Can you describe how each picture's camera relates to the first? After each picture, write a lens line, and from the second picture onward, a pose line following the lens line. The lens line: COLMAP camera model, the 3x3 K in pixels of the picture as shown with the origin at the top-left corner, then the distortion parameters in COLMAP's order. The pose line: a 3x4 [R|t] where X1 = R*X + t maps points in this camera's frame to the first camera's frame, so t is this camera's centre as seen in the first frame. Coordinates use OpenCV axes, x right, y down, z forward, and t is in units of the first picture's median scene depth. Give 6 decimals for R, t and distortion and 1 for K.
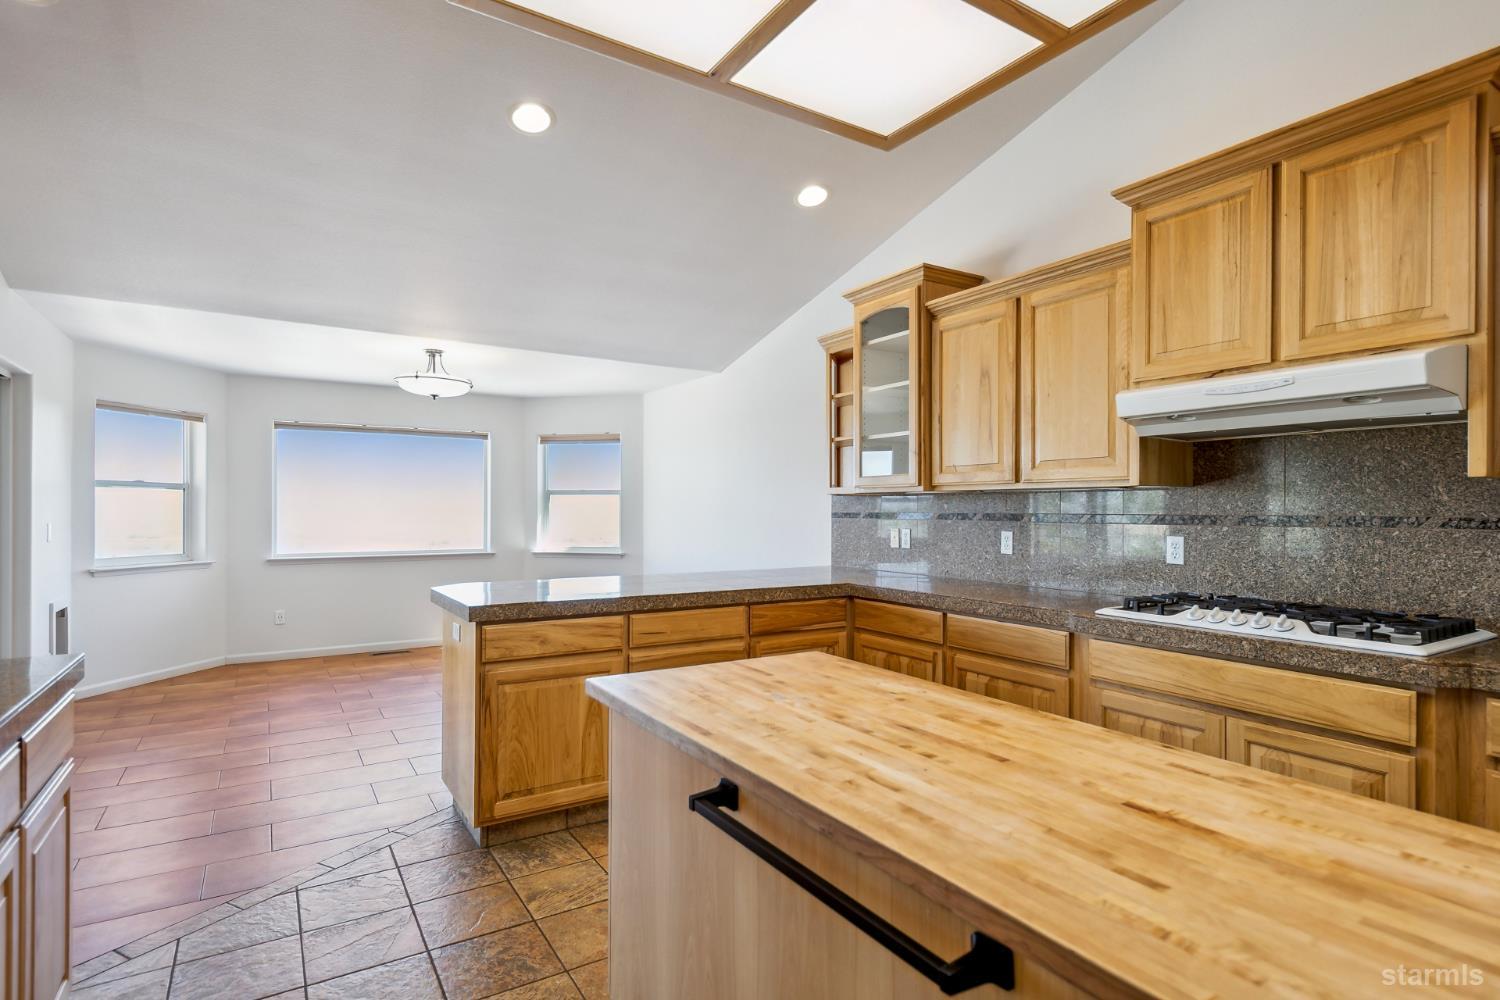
lens RADIAL K [[768.2, 0, 750.4], [0, 768.2, 508.3], [0, 0, 1]] dist [0.017661, -0.000093]
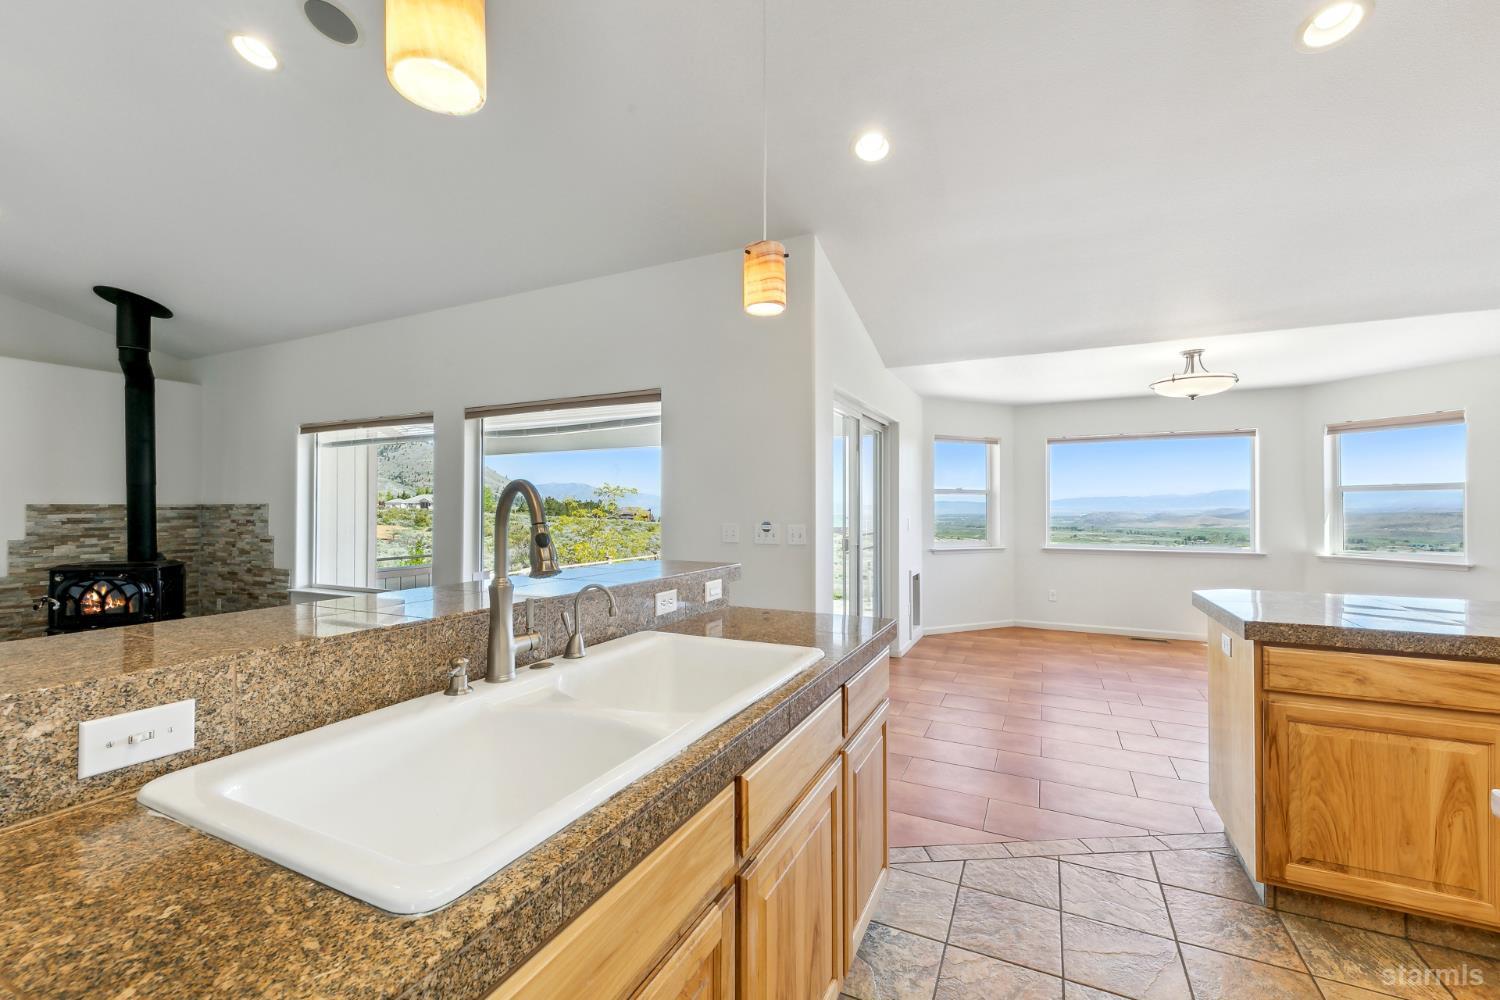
lens RADIAL K [[607.4, 0, 756.7], [0, 607.4, 502.7], [0, 0, 1]] dist [0.017546, -0.007195]
pose [[0.534395, -0.010191, -0.845173, -0.072490], [0.003565, 0.999946, -0.009804, -0.000106], [0.845227, 0.002226, 0.534402, 0.163150]]
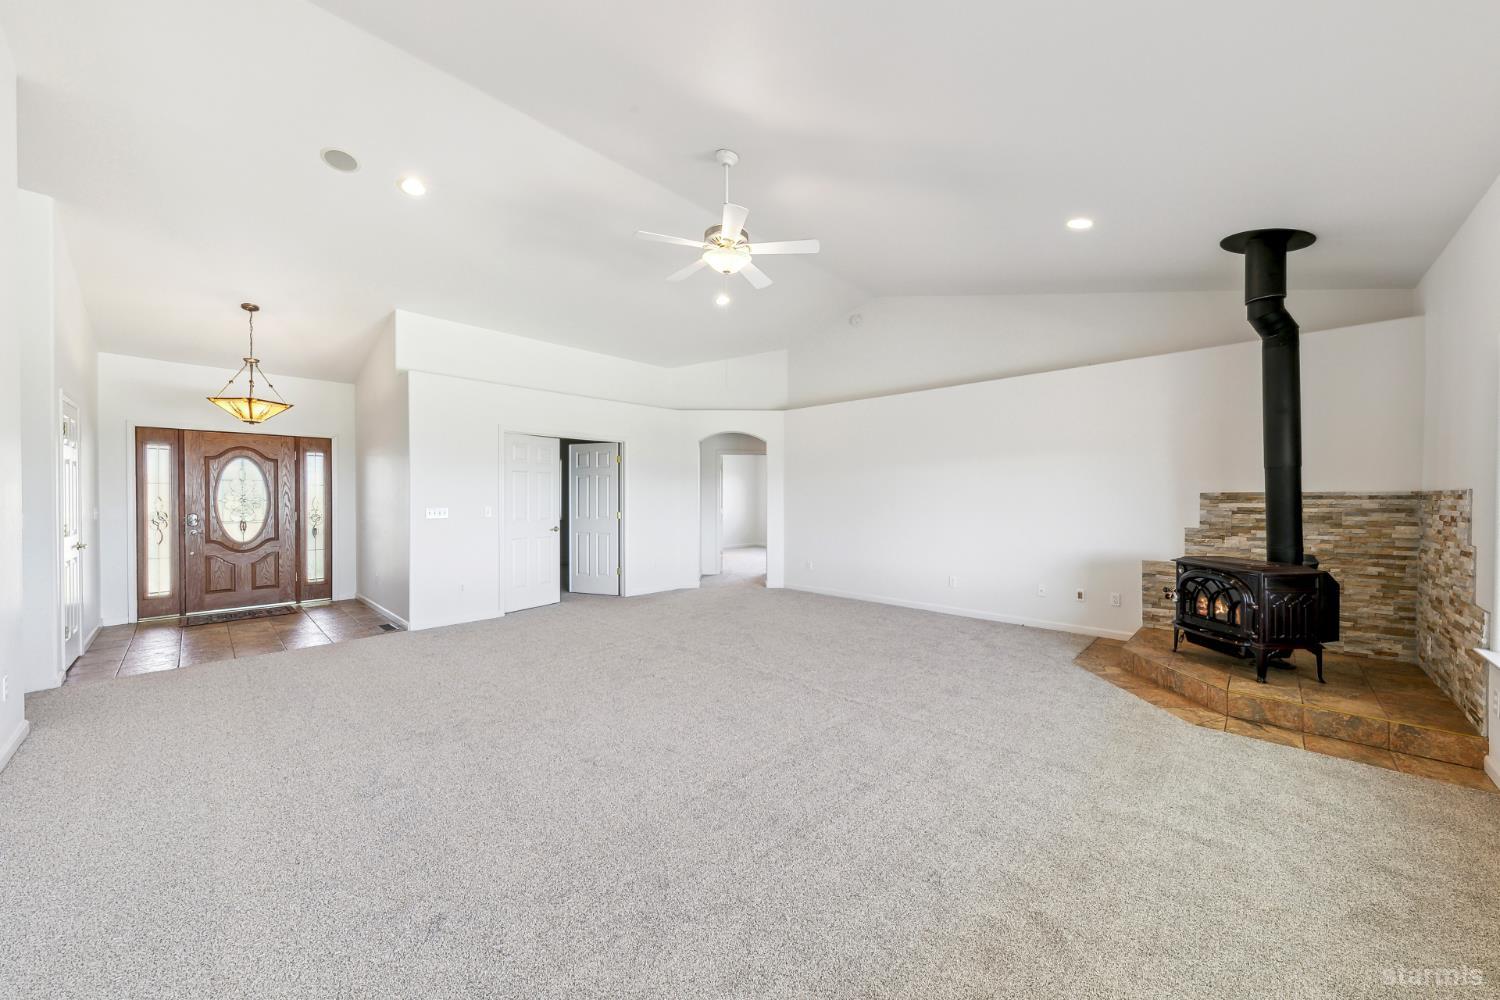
lens RADIAL K [[531.2, 0, 757.2], [0, 531.2, 500.6], [0, 0, 1]] dist [0.000658, -0.000058]
pose [[-0.970578, -0.002964, -0.240767, -1.040292], [-0.004450, 0.999974, 0.005630, -0.000501], [0.240744, 0.006536, -0.970567, 0.497713]]
